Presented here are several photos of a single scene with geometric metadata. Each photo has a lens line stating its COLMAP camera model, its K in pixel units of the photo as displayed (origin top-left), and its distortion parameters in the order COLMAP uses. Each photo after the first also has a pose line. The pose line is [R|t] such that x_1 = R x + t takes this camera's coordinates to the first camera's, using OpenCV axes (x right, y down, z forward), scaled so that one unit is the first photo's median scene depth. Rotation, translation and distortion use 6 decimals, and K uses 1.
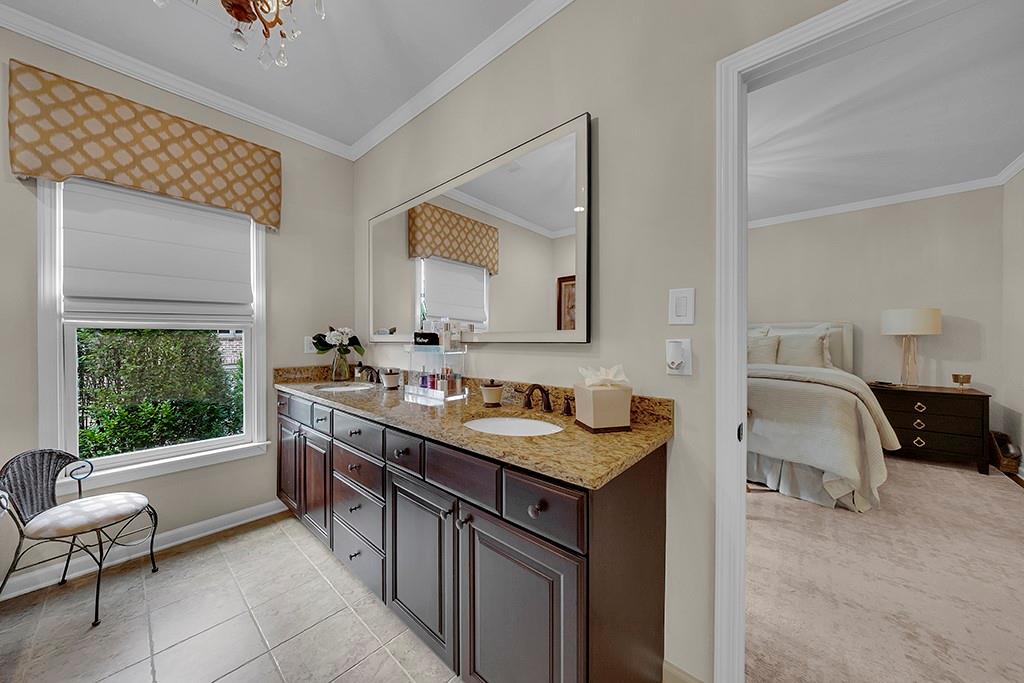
lens RADIAL K [[346.6, 0, 505.2], [0, 346.6, 341.8], [0, 0, 1]] dist [-0.002451, -0.000129]
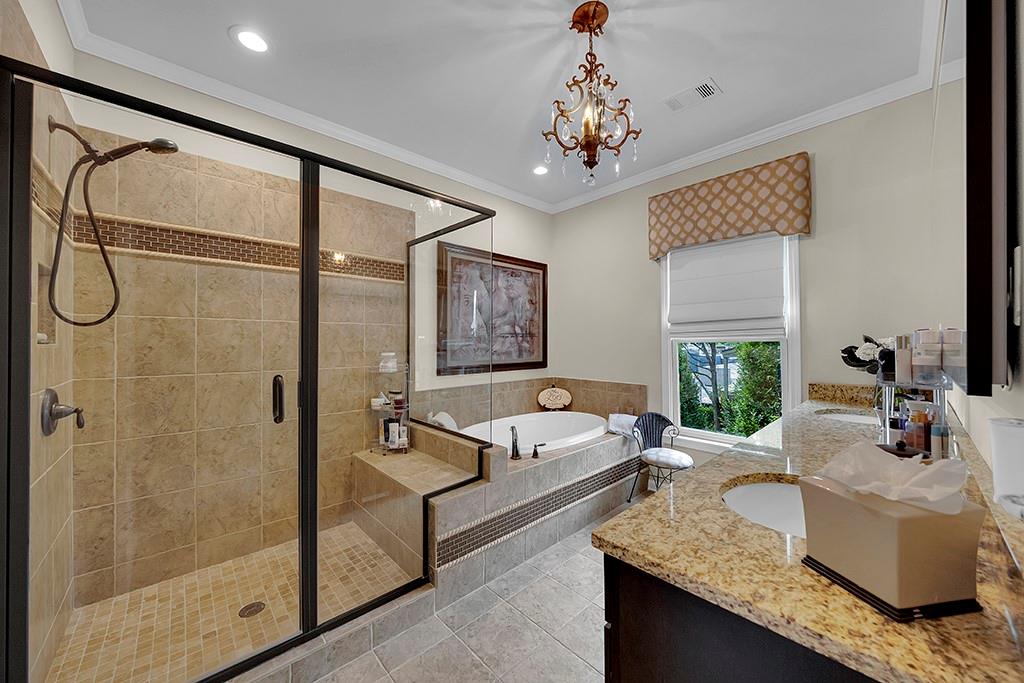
lens RADIAL K [[368.8, 0, 506.4], [0, 368.8, 340.3], [0, 0, 1]] dist [-0.000181, -0.000014]
pose [[-0.092982, -0.003143, -0.995663, 0.877505], [-0.001873, 0.999994, -0.002982, -0.071261], [0.995666, 0.001588, -0.092987, 0.619533]]
